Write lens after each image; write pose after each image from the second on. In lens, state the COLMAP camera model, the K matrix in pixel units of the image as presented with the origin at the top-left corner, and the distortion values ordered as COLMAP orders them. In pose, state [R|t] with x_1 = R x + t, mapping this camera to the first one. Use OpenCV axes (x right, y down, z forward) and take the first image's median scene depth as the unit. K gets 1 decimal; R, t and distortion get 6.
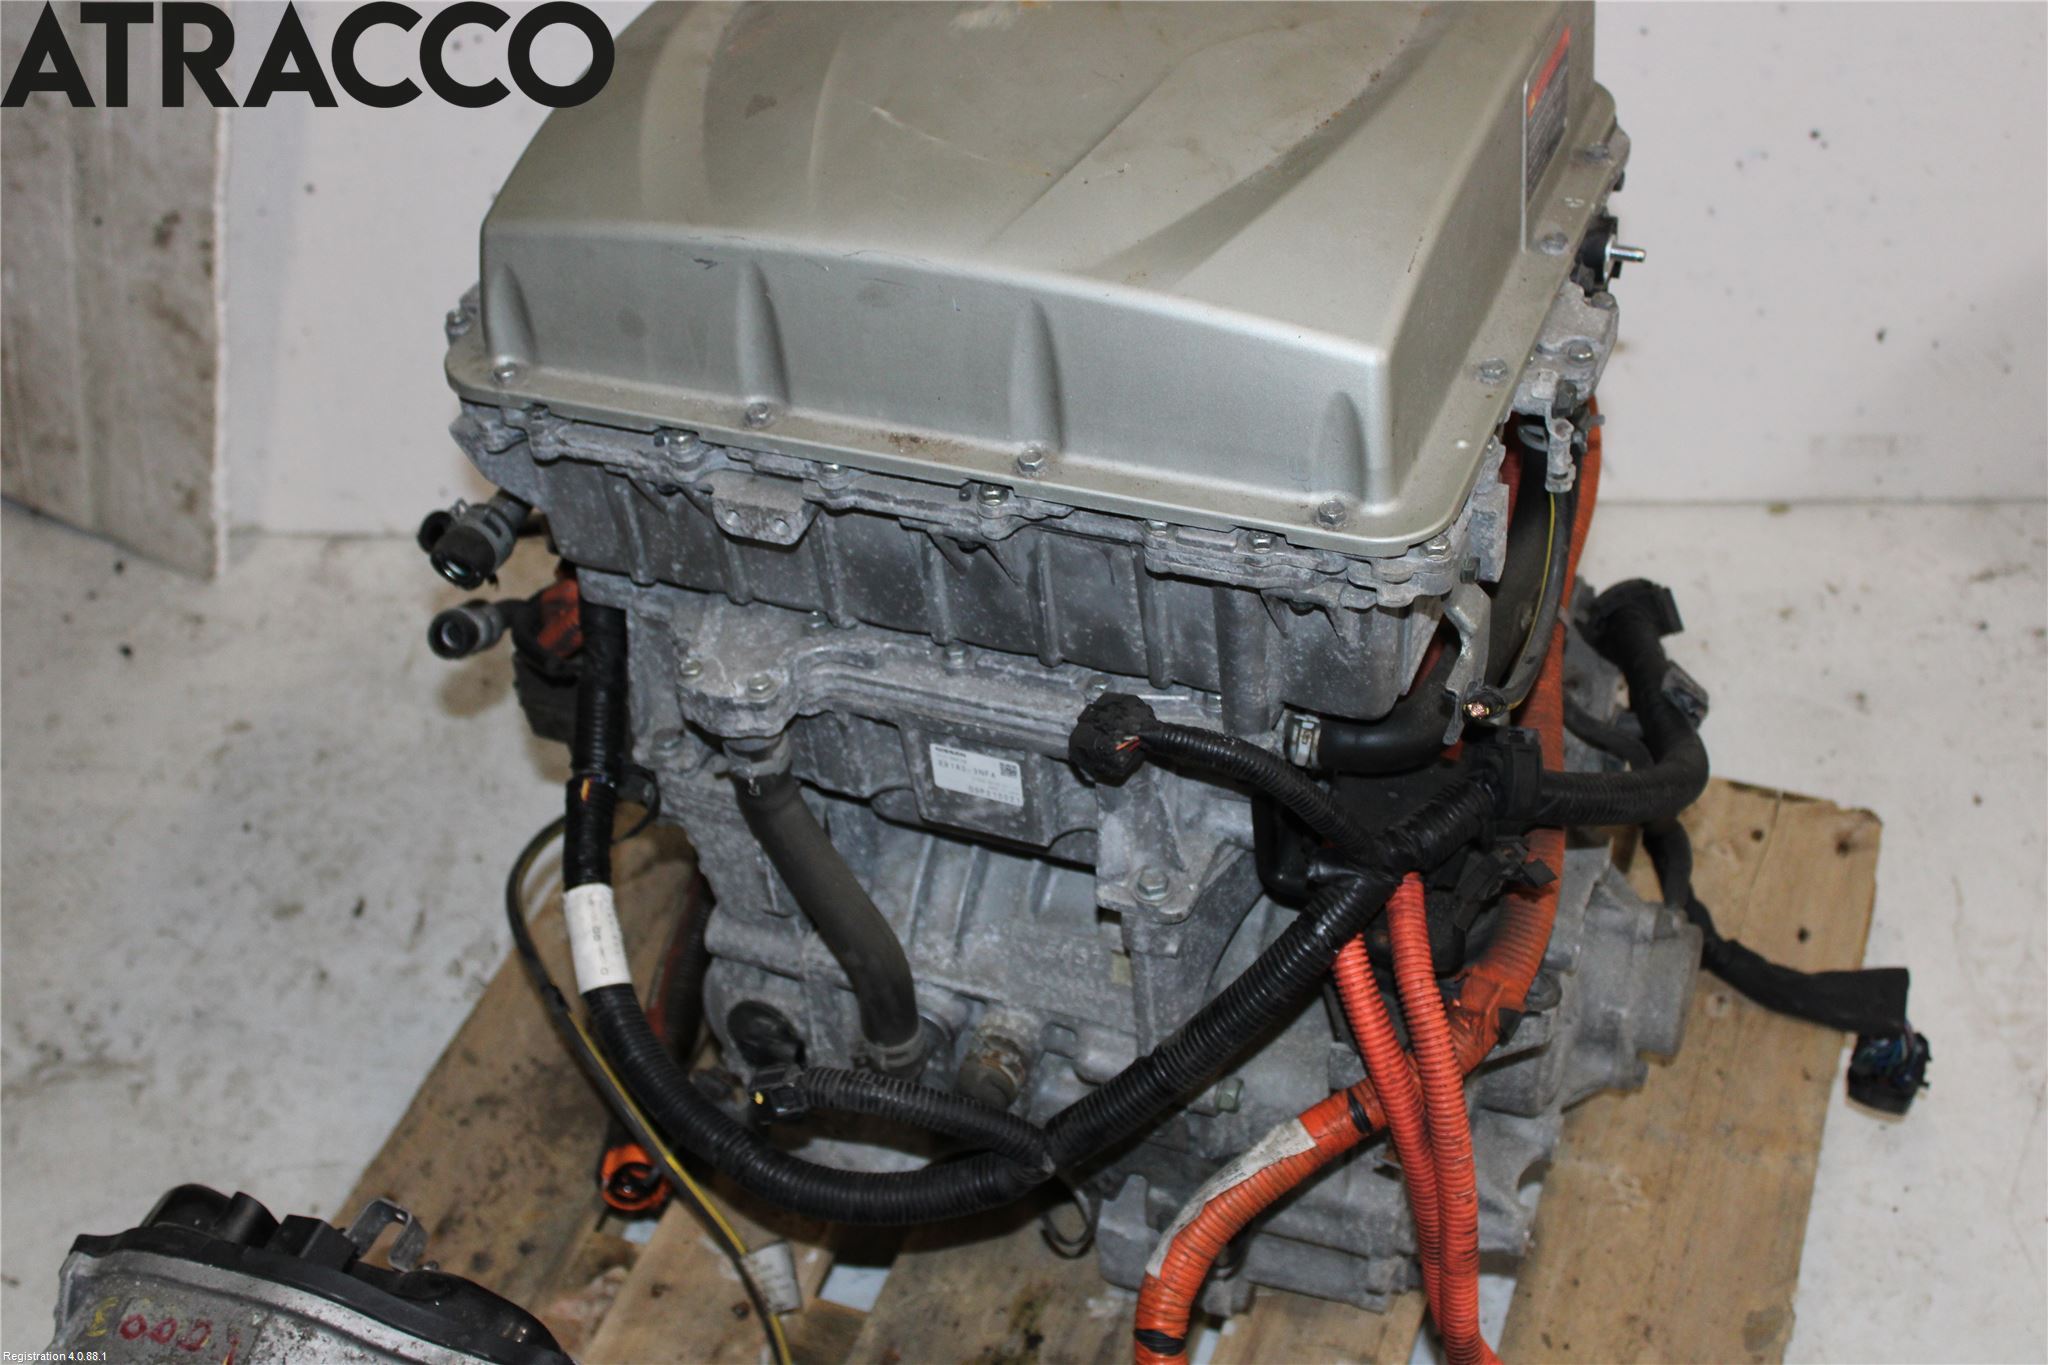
lens RADIAL K [[2529.3, 0, 1018.9], [0, 2529.3, 680.4], [0, 0, 1]] dist [-0.057767, 0.000000]
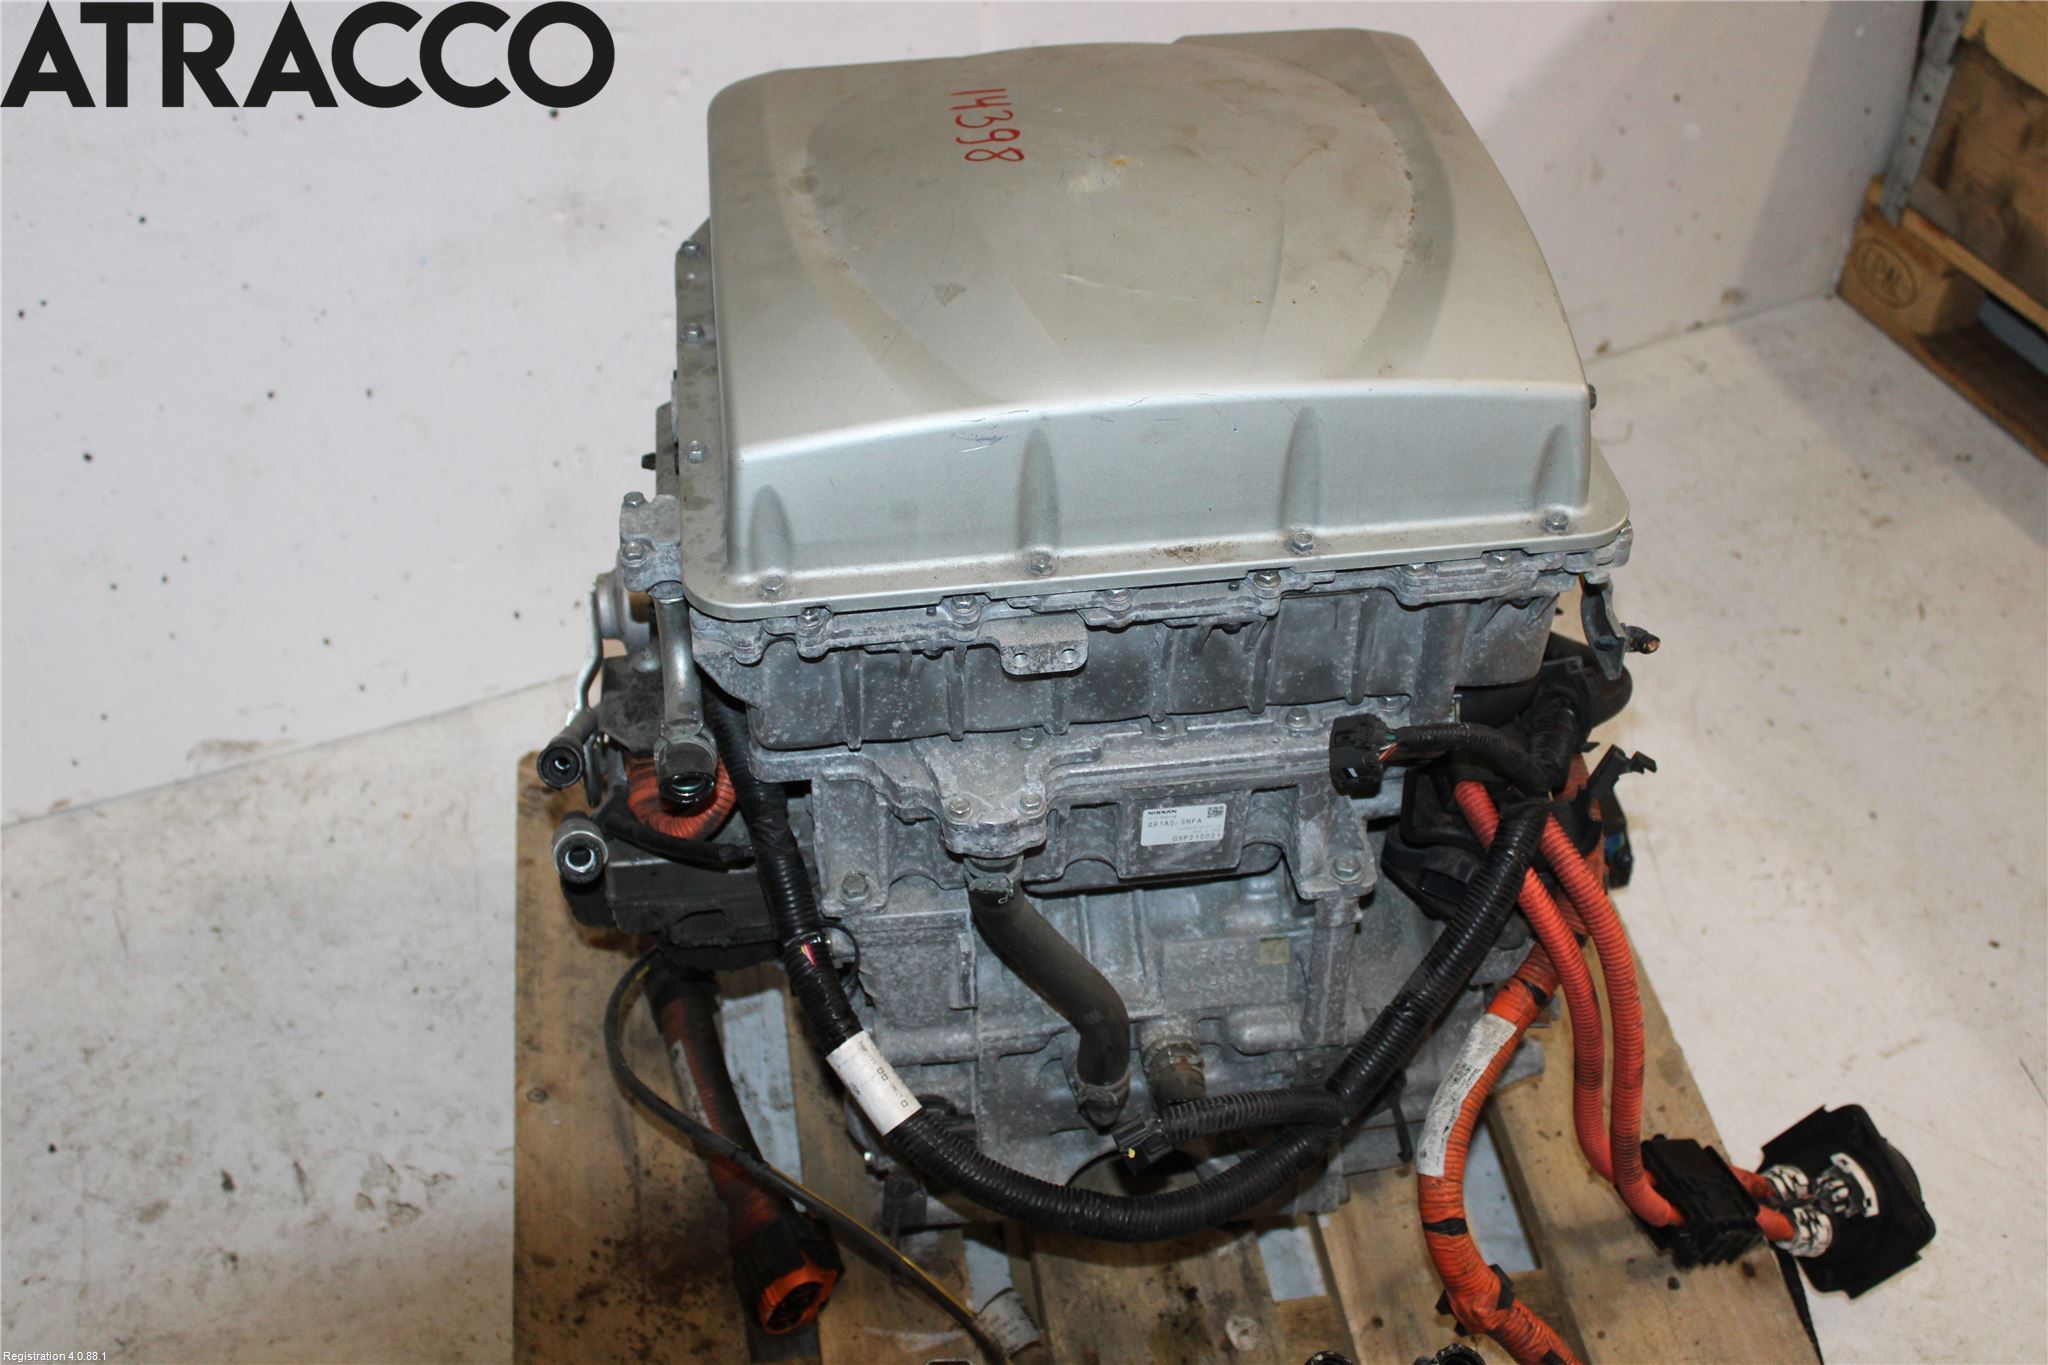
lens RADIAL K [[2276.2, 0, 1029.1], [0, 2276.2, 685.9], [0, 0, 1]] dist [-0.070191, 0.000000]
pose [[0.858292, -0.266387, 0.438604, -0.530328], [0.266458, 0.961803, 0.062730, -0.110632], [-0.438561, 0.063029, 0.896488, 0.098398]]
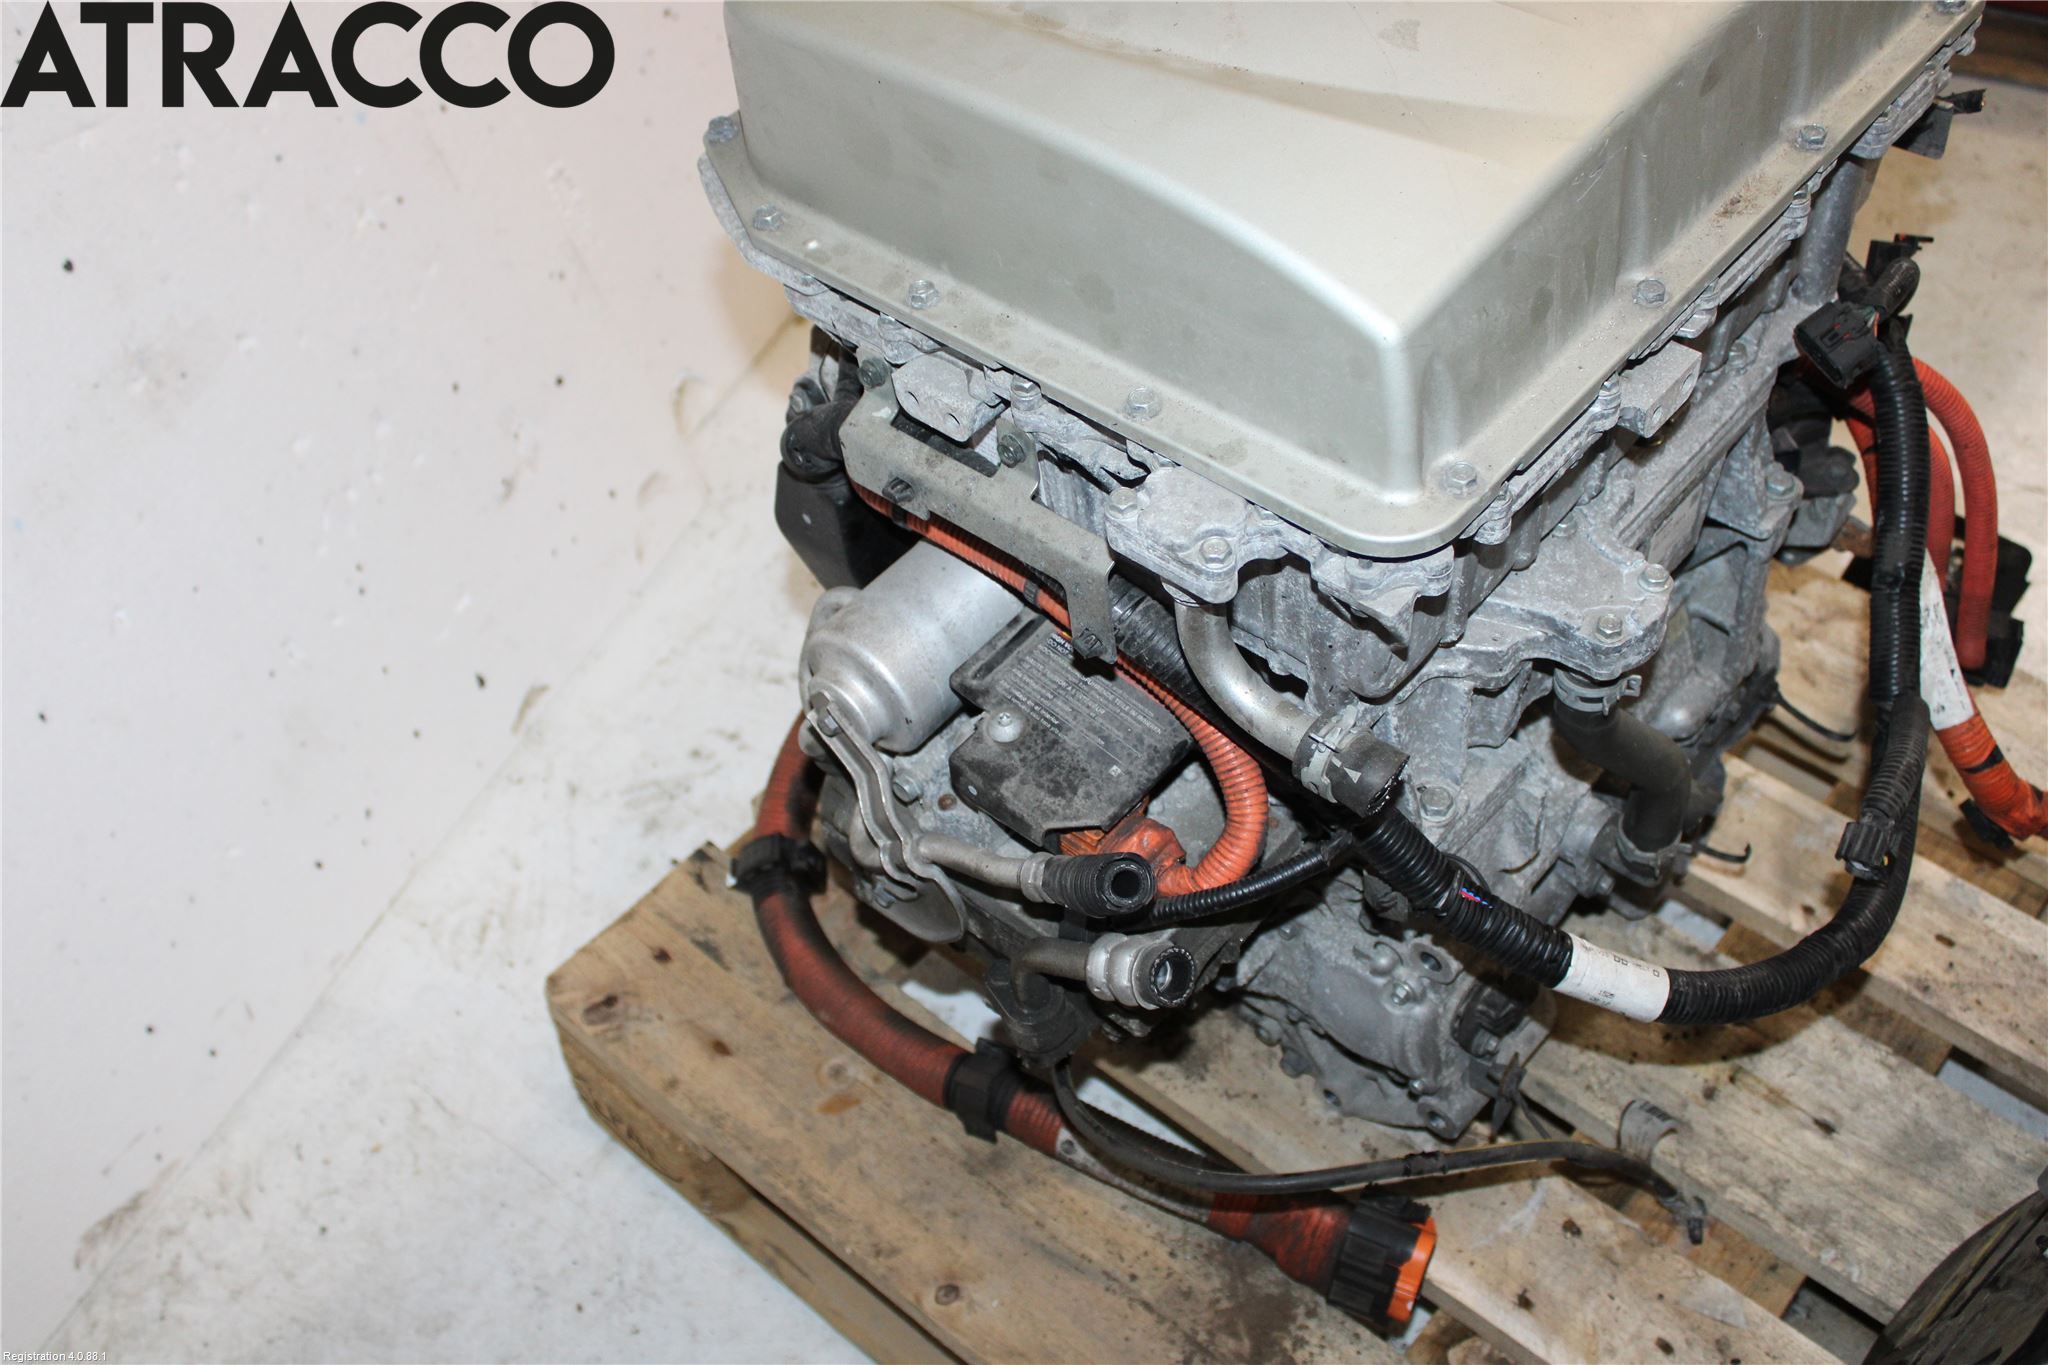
lens RADIAL K [[2057.4, 0, 1027.0], [0, 2057.4, 674.5], [0, 0, 1]] dist [-0.074844, 0.000000]
pose [[0.330546, -0.661866, 0.672810, -0.704371], [0.652597, 0.675279, 0.343679, -0.380548], [-0.681804, 0.325472, 0.655143, 0.681033]]
